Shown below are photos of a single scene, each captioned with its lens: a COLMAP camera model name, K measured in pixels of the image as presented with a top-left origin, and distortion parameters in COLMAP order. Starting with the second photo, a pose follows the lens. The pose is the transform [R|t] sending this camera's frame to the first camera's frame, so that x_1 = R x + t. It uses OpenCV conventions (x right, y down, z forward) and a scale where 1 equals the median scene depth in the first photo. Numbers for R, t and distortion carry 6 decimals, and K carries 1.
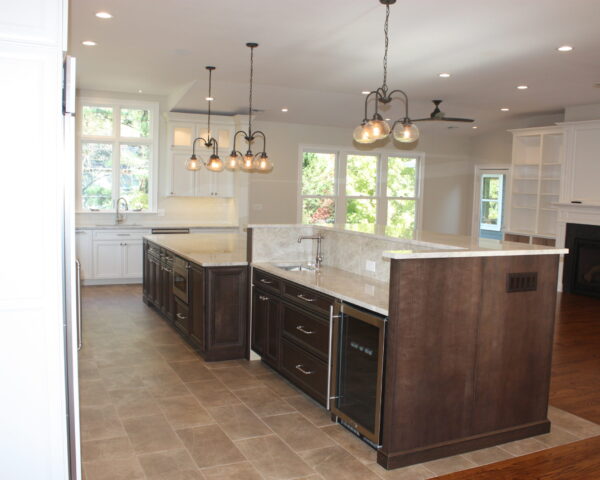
lens RADIAL K [[596.9, 0, 300.0], [0, 596.9, 240.0], [0, 0, 1]] dist [-0.138135, 0.034024]
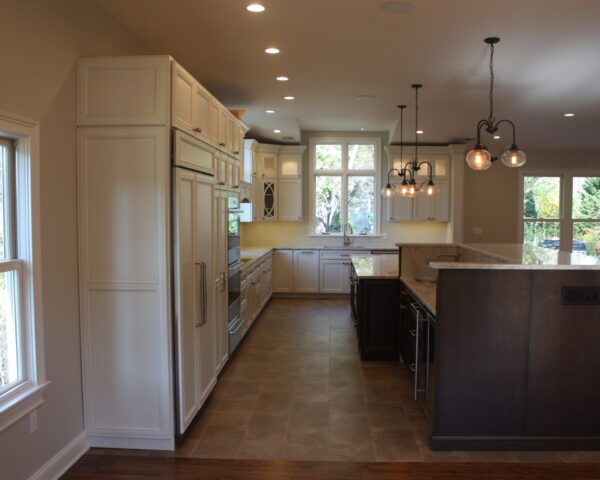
lens RADIAL K [[596.9, 0, 300.0], [0, 596.9, 240.0], [0, 0, 1]] dist [-0.138135, 0.034024]
pose [[0.879537, 0.000148, -0.475831, 0.212214], [-0.021555, 0.998986, -0.039533, 0.011673], [0.475343, 0.045028, 0.878648, -0.074489]]
